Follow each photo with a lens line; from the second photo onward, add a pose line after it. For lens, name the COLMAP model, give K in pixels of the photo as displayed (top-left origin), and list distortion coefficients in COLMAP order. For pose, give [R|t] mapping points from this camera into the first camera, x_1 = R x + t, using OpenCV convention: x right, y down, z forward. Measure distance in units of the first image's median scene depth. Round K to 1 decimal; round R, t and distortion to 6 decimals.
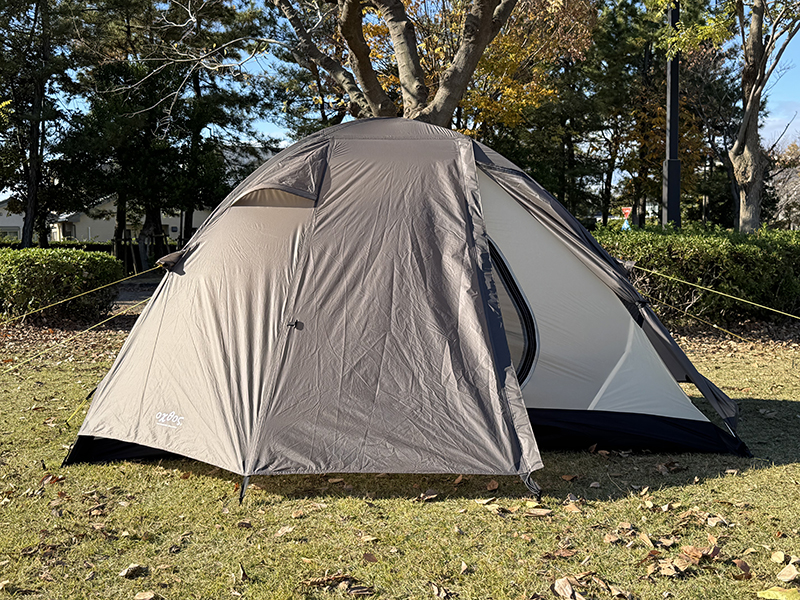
lens RADIAL K [[913.0, 0, 400.0], [0, 913.0, 300.0], [0, 0, 1]] dist [0.070640, -0.022506]
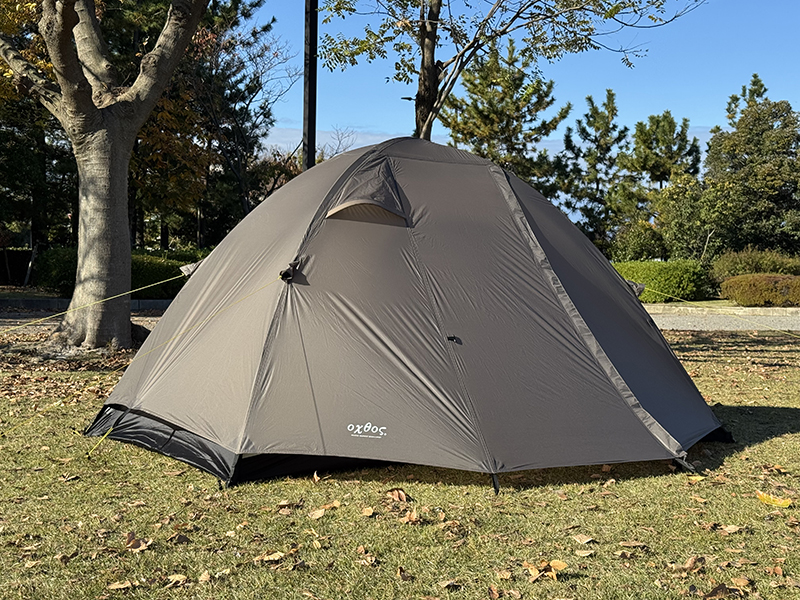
lens RADIAL K [[1148.3, 0, 400.0], [0, 1148.3, 300.0], [0, 0, 1]] dist [0.300406, -0.896704]
pose [[0.843248, 0.015496, 0.537301, -0.112077], [-0.000963, 0.999626, -0.027318, 0.002633], [-0.537524, 0.022518, 0.842948, -0.011824]]
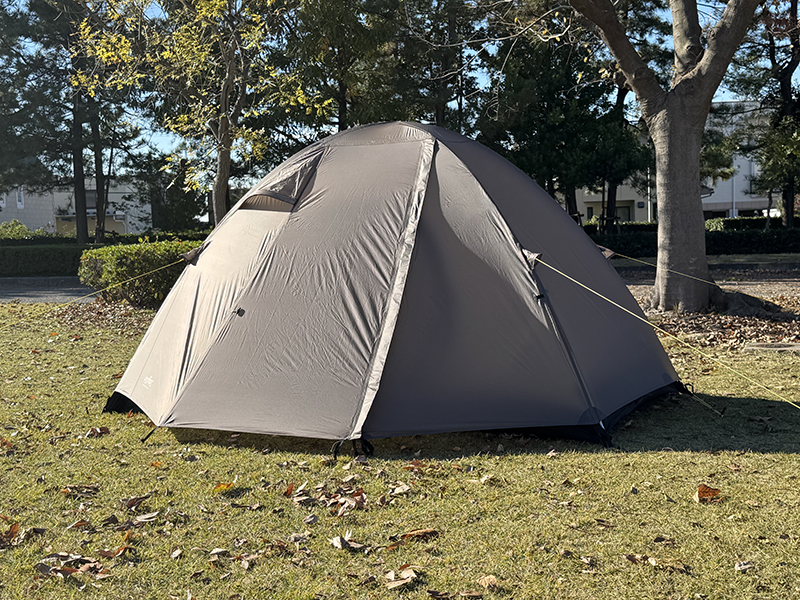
lens RADIAL K [[1051.9, 0, 401.9], [0, 1051.9, 322.8], [0, 0, 1]] dist [0.185050, -0.550326]
pose [[0.876869, 0.023094, -0.480175, 0.095987], [-0.005886, 0.999286, 0.037311, -0.001174], [0.480694, -0.029890, 0.876379, -0.016440]]
